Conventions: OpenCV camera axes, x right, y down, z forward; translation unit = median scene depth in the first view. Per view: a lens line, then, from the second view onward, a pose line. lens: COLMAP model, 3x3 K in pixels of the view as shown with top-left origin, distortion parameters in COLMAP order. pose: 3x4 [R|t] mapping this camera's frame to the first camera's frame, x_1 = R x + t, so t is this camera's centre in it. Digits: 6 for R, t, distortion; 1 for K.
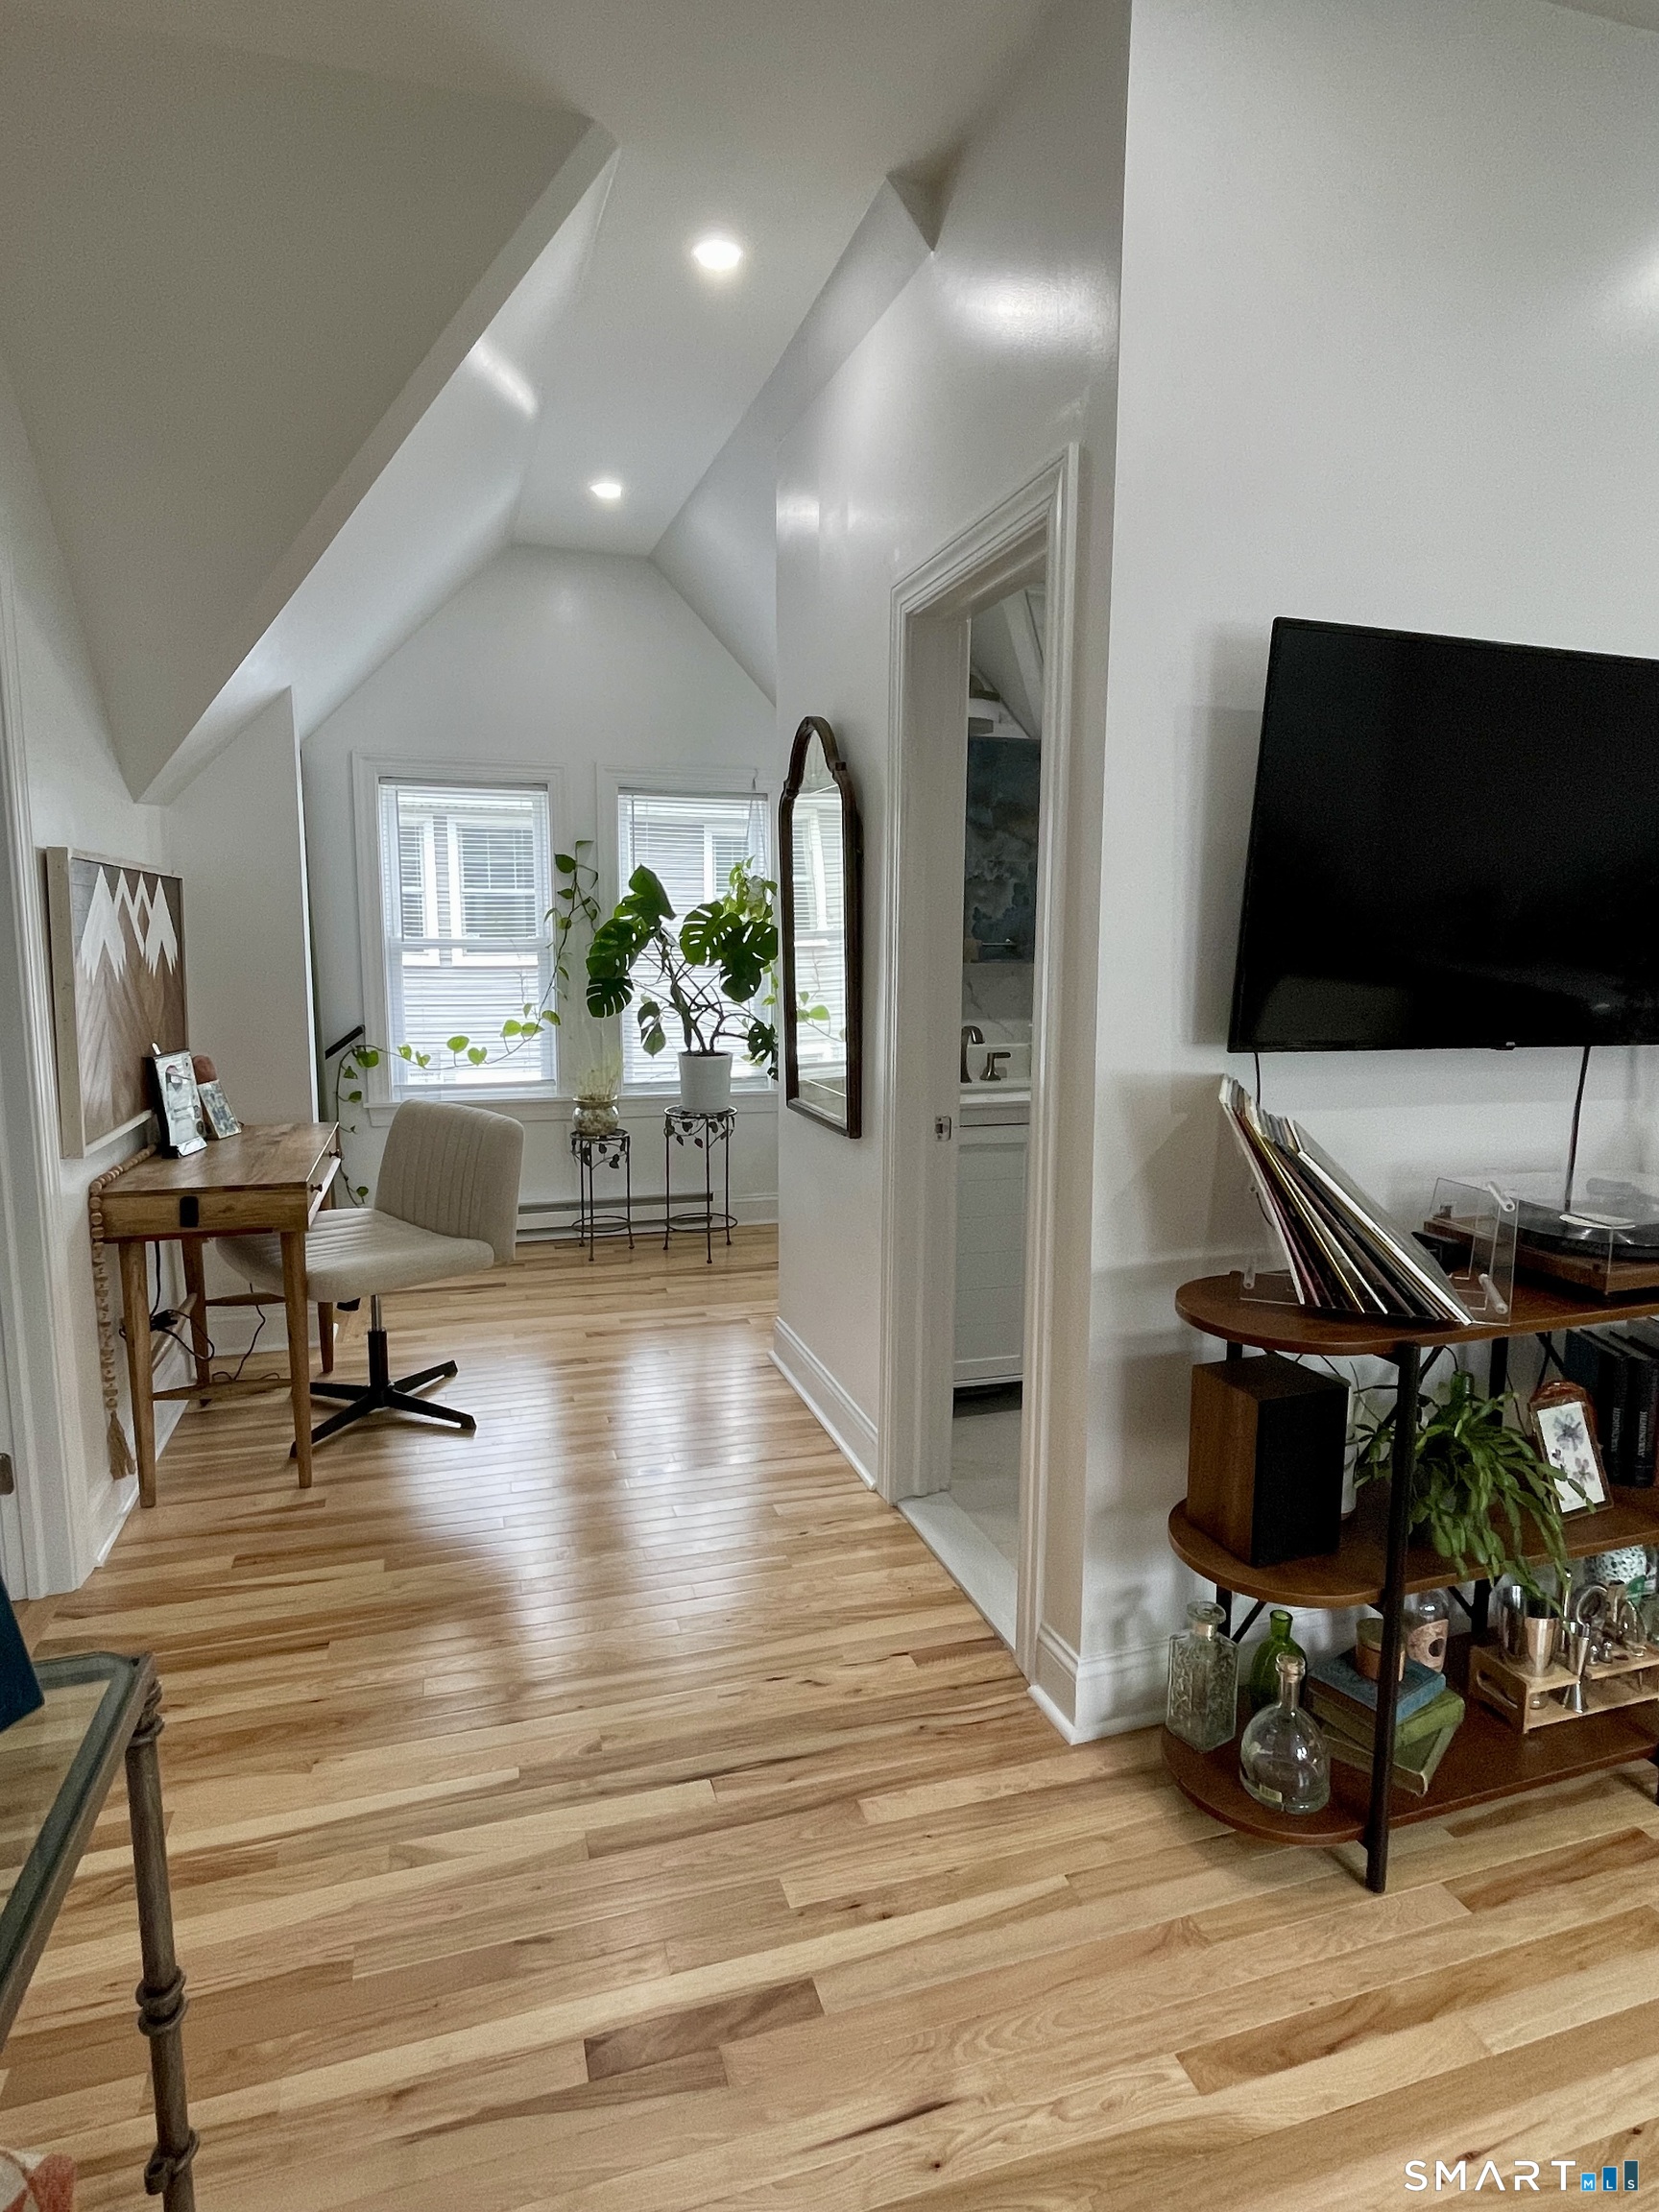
lens RADIAL K [[1173.4, 0, 820.1], [0, 1173.4, 1098.3], [0, 0, 1]] dist [-0.006353, 0.007025]
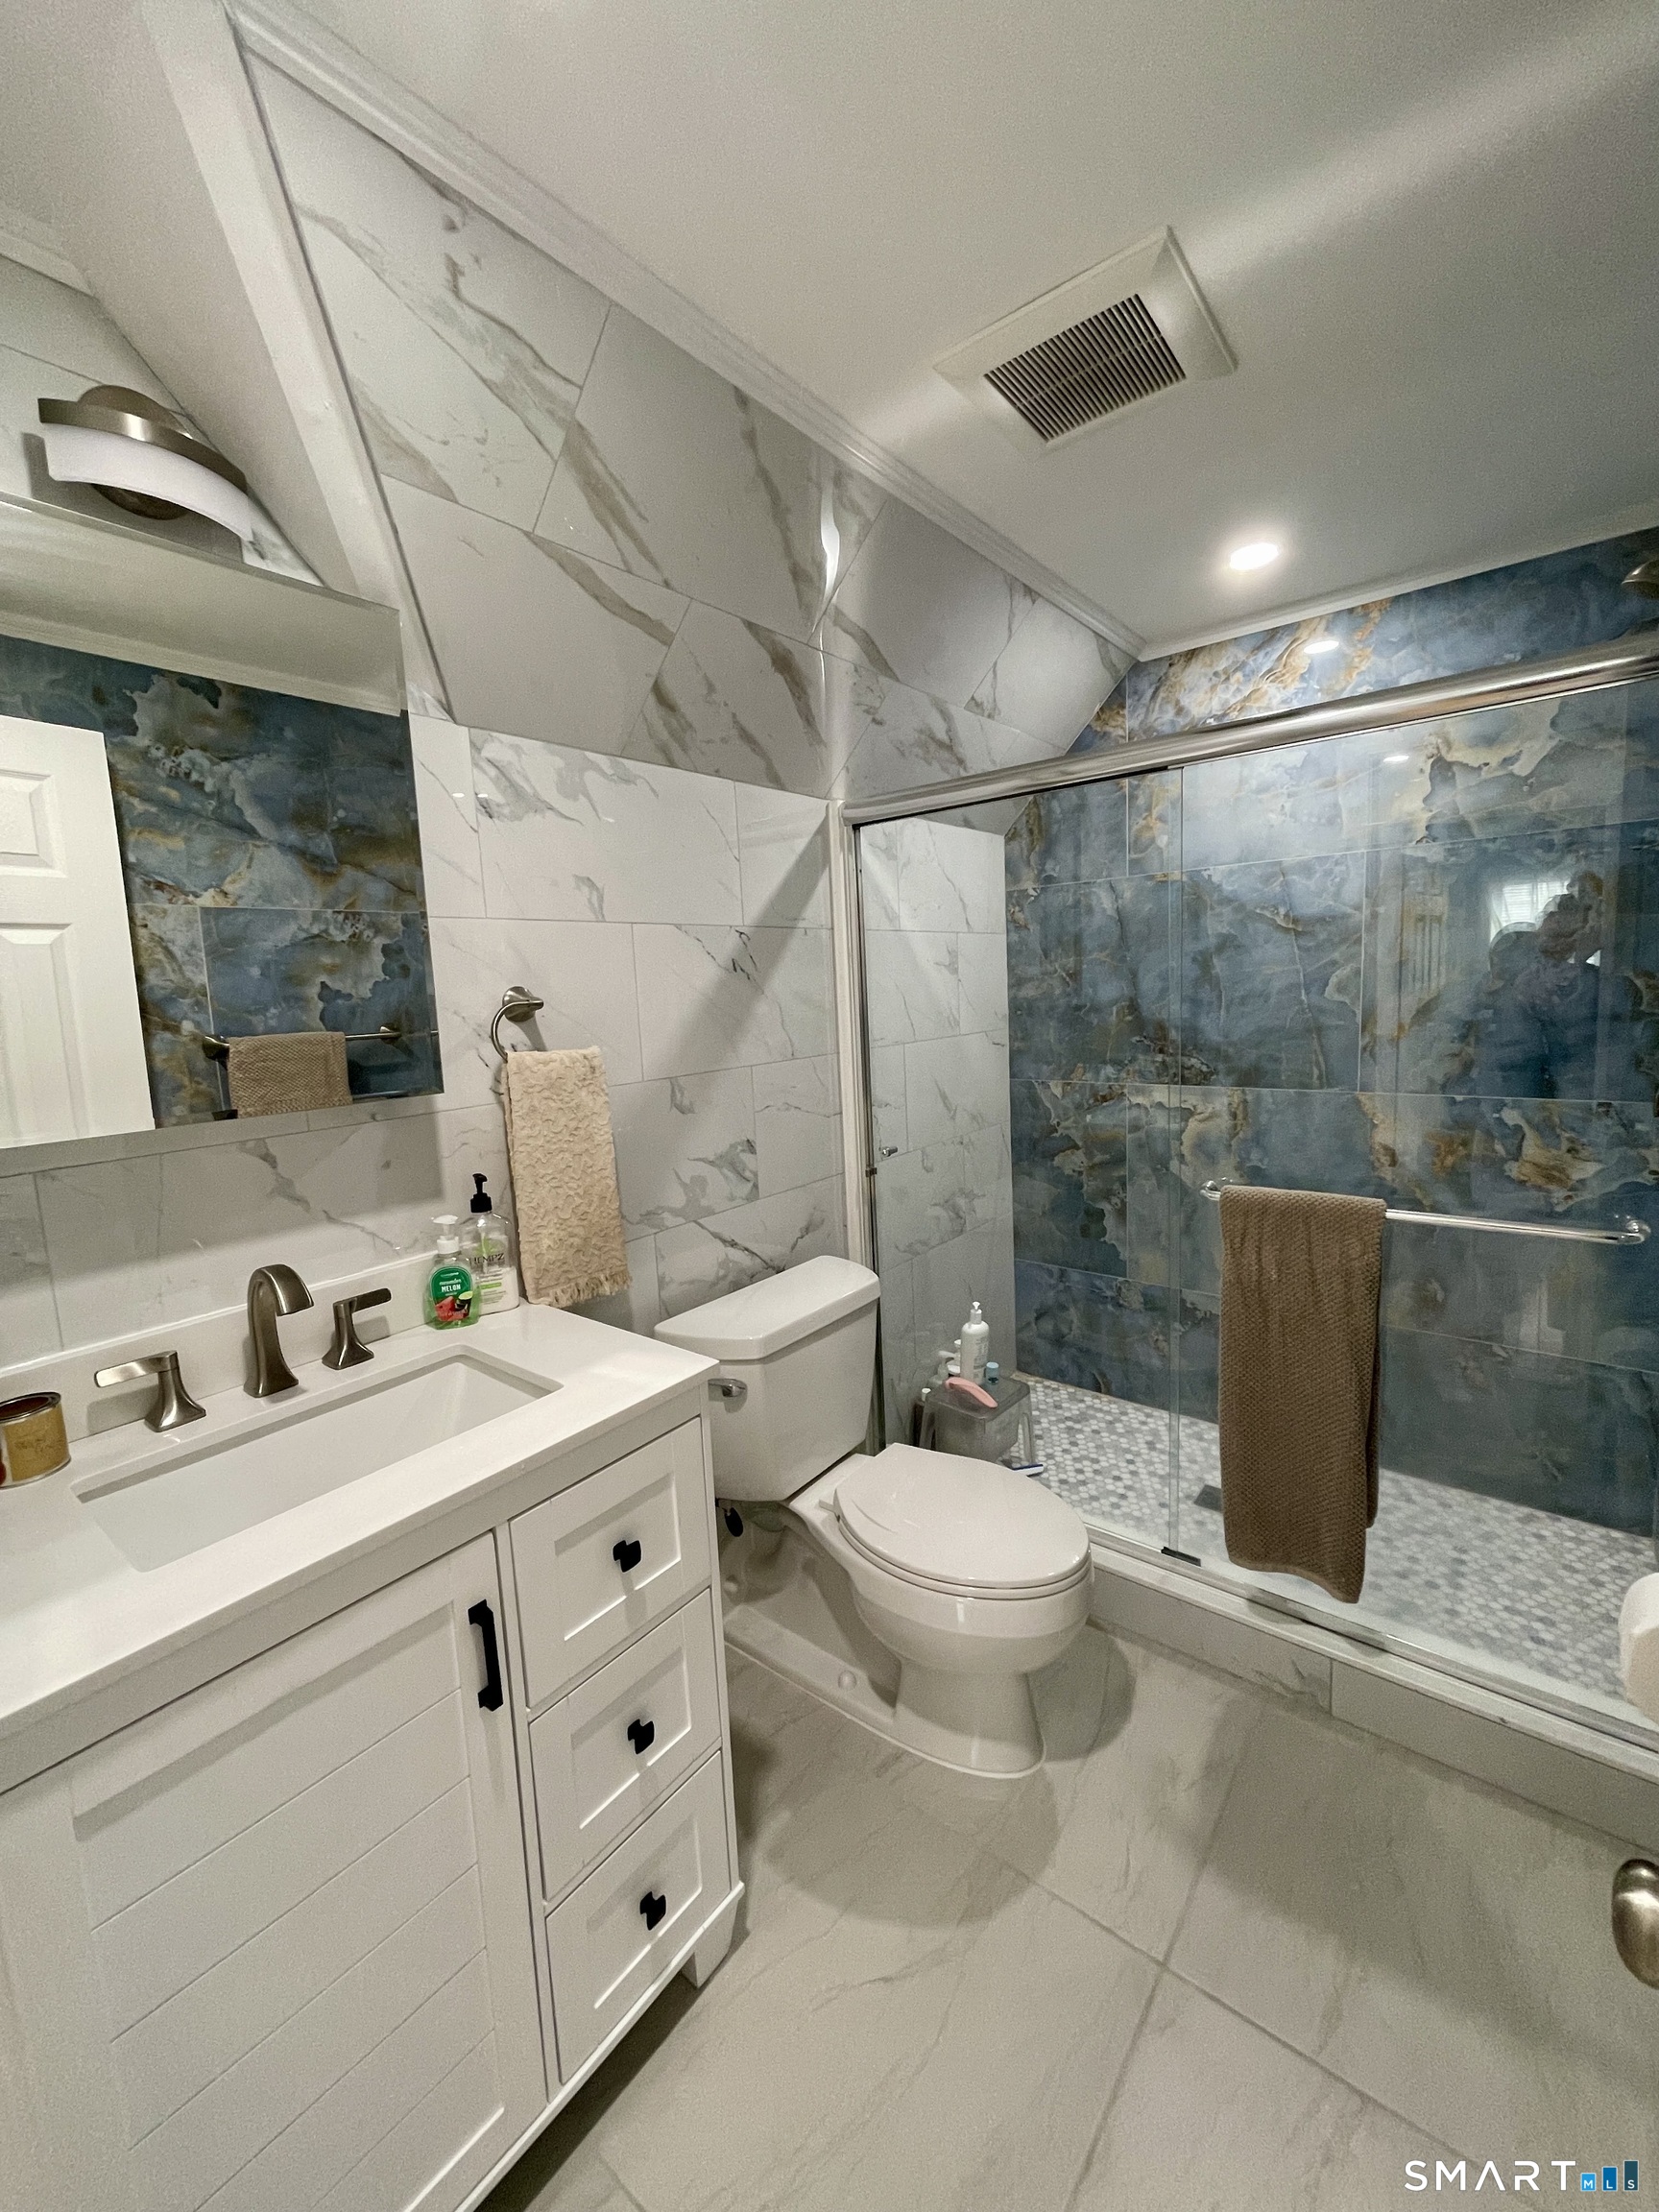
lens RADIAL K [[888.9, 0, 822.7], [0, 888.9, 1101.2], [0, 0, 1]] dist [-0.002761, -0.000166]
pose [[0.831685, -0.115203, 0.543165, 0.094083], [0.127462, 0.991727, 0.015174, -0.073928], [-0.540420, 0.056613, 0.839489, 0.467523]]
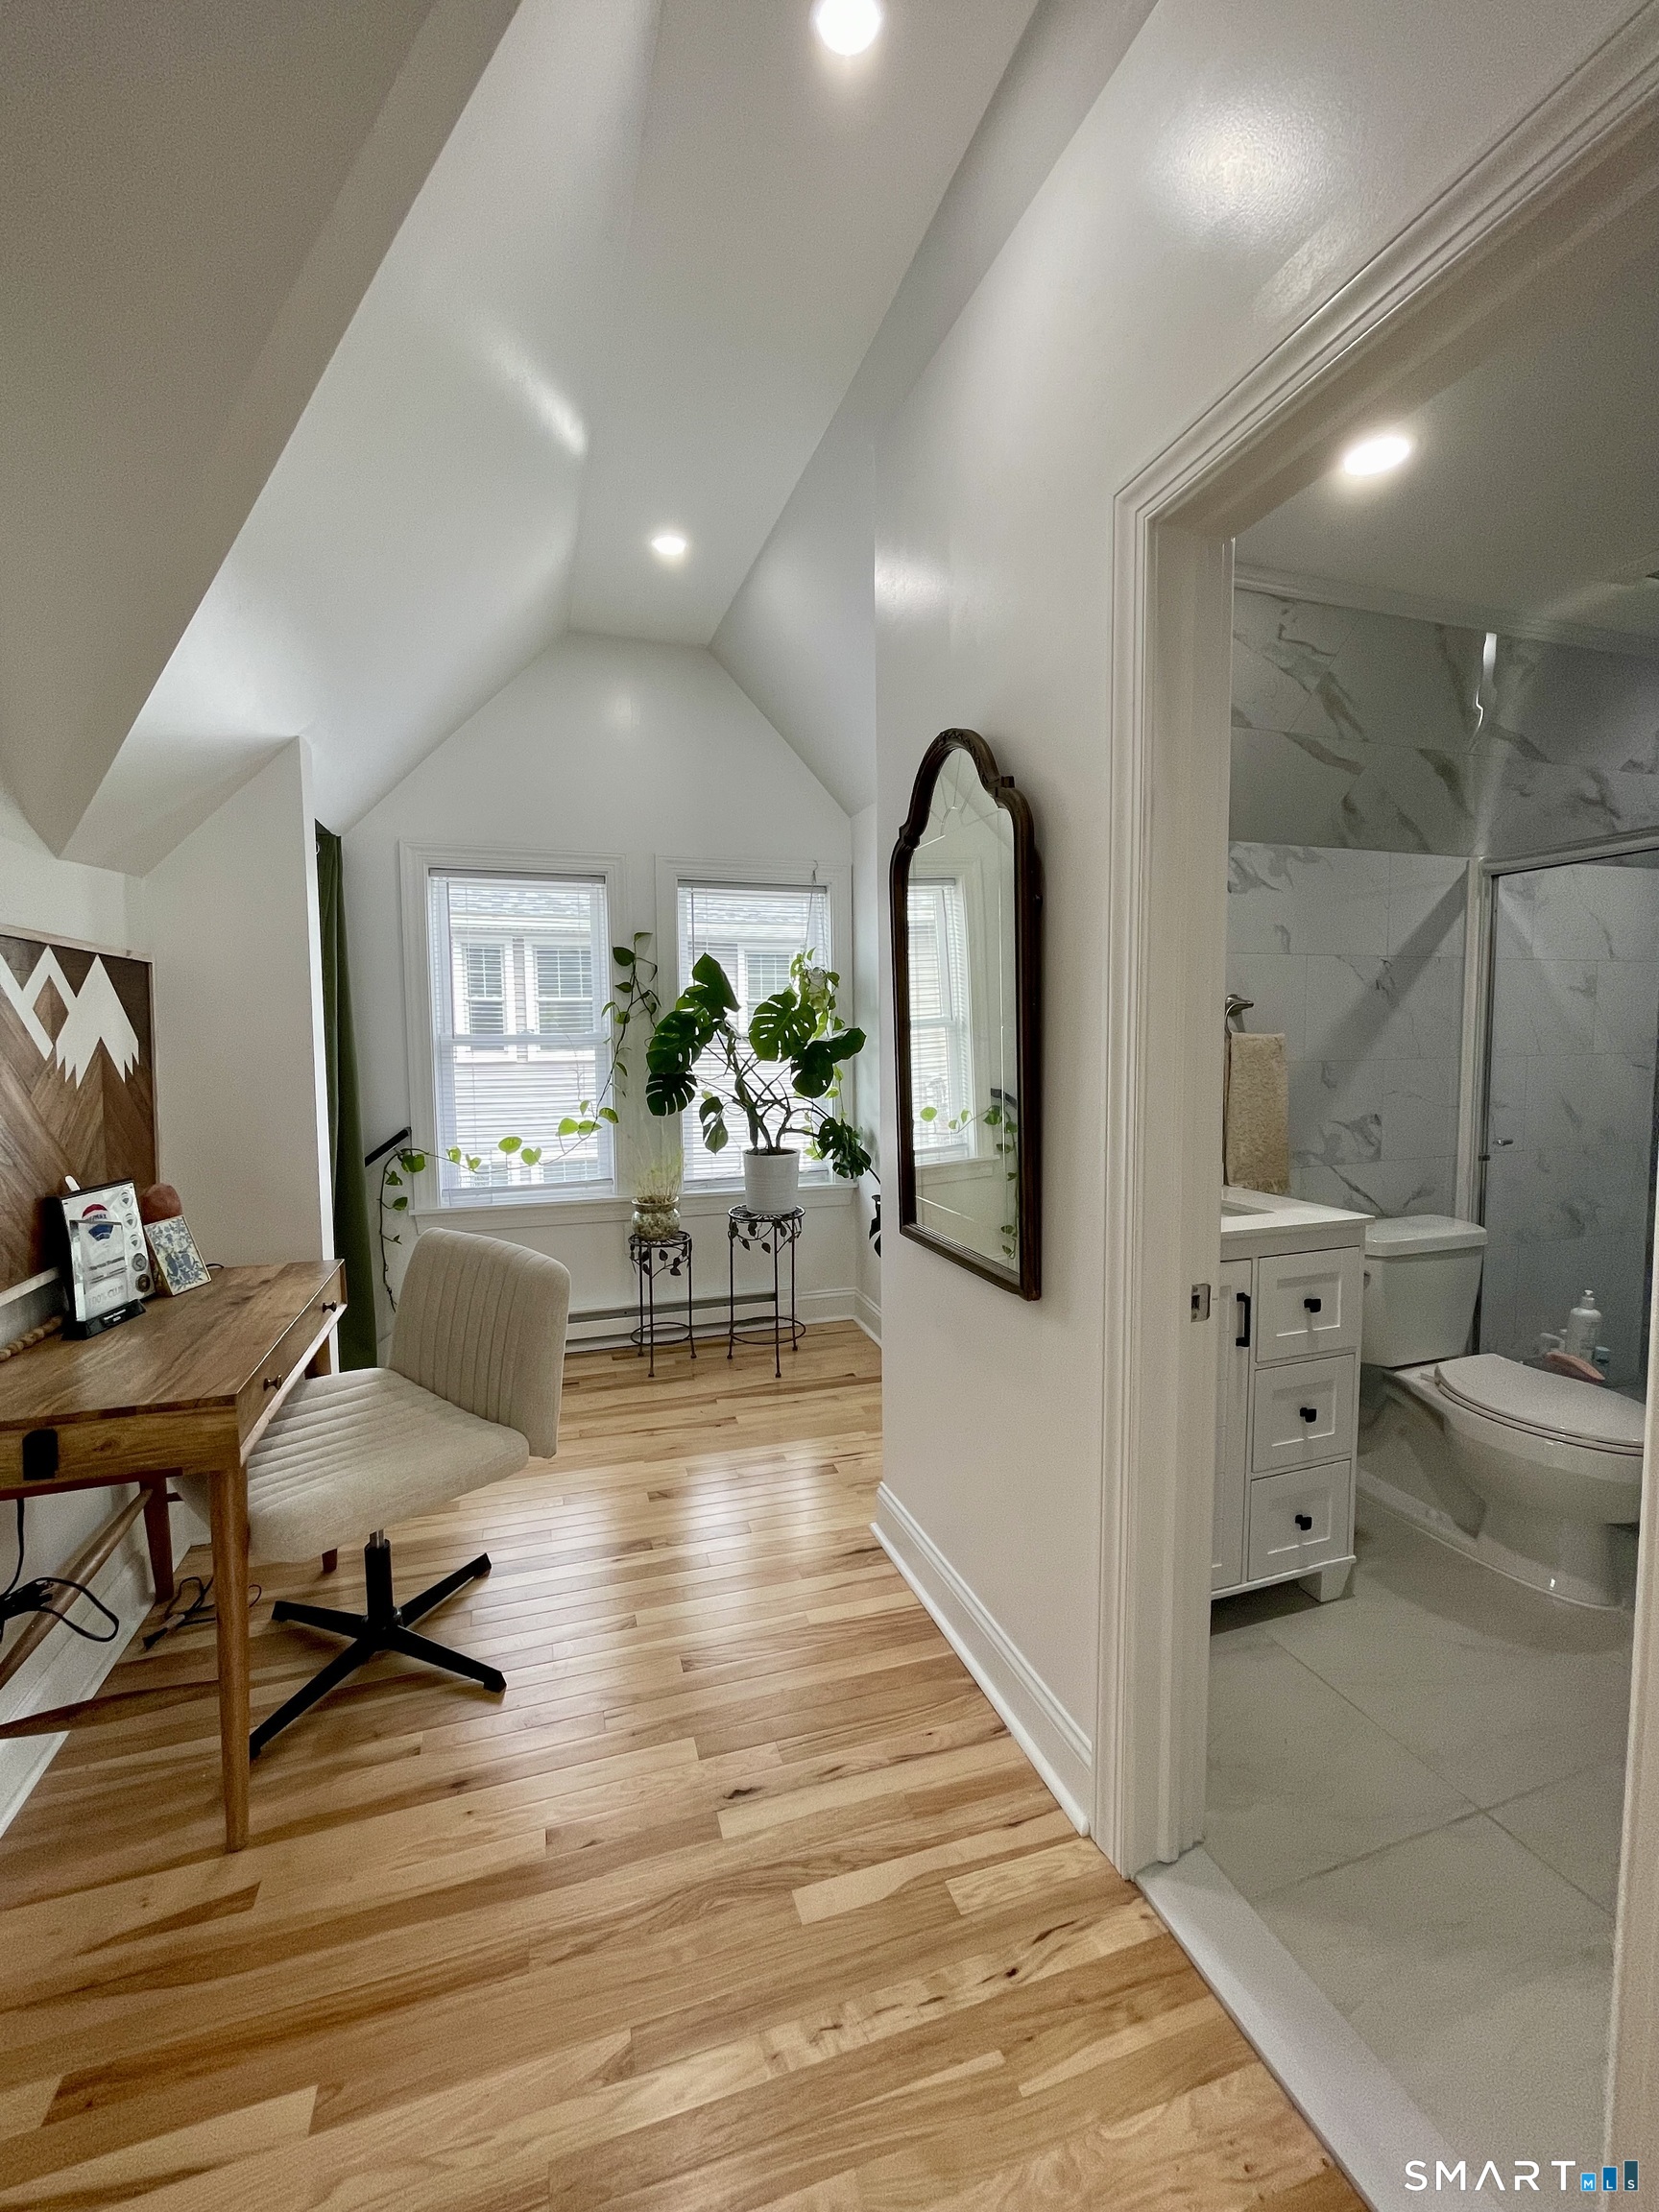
lens RADIAL K [[888.9, 0, 820.4], [0, 888.9, 1096.0], [0, 0, 1]] dist [-0.002761, -0.000166]
pose [[0.999862, -0.015351, 0.006280, -0.062551], [0.015741, 0.997587, -0.067623, -0.033899], [-0.005227, 0.067713, 0.997691, 0.282184]]
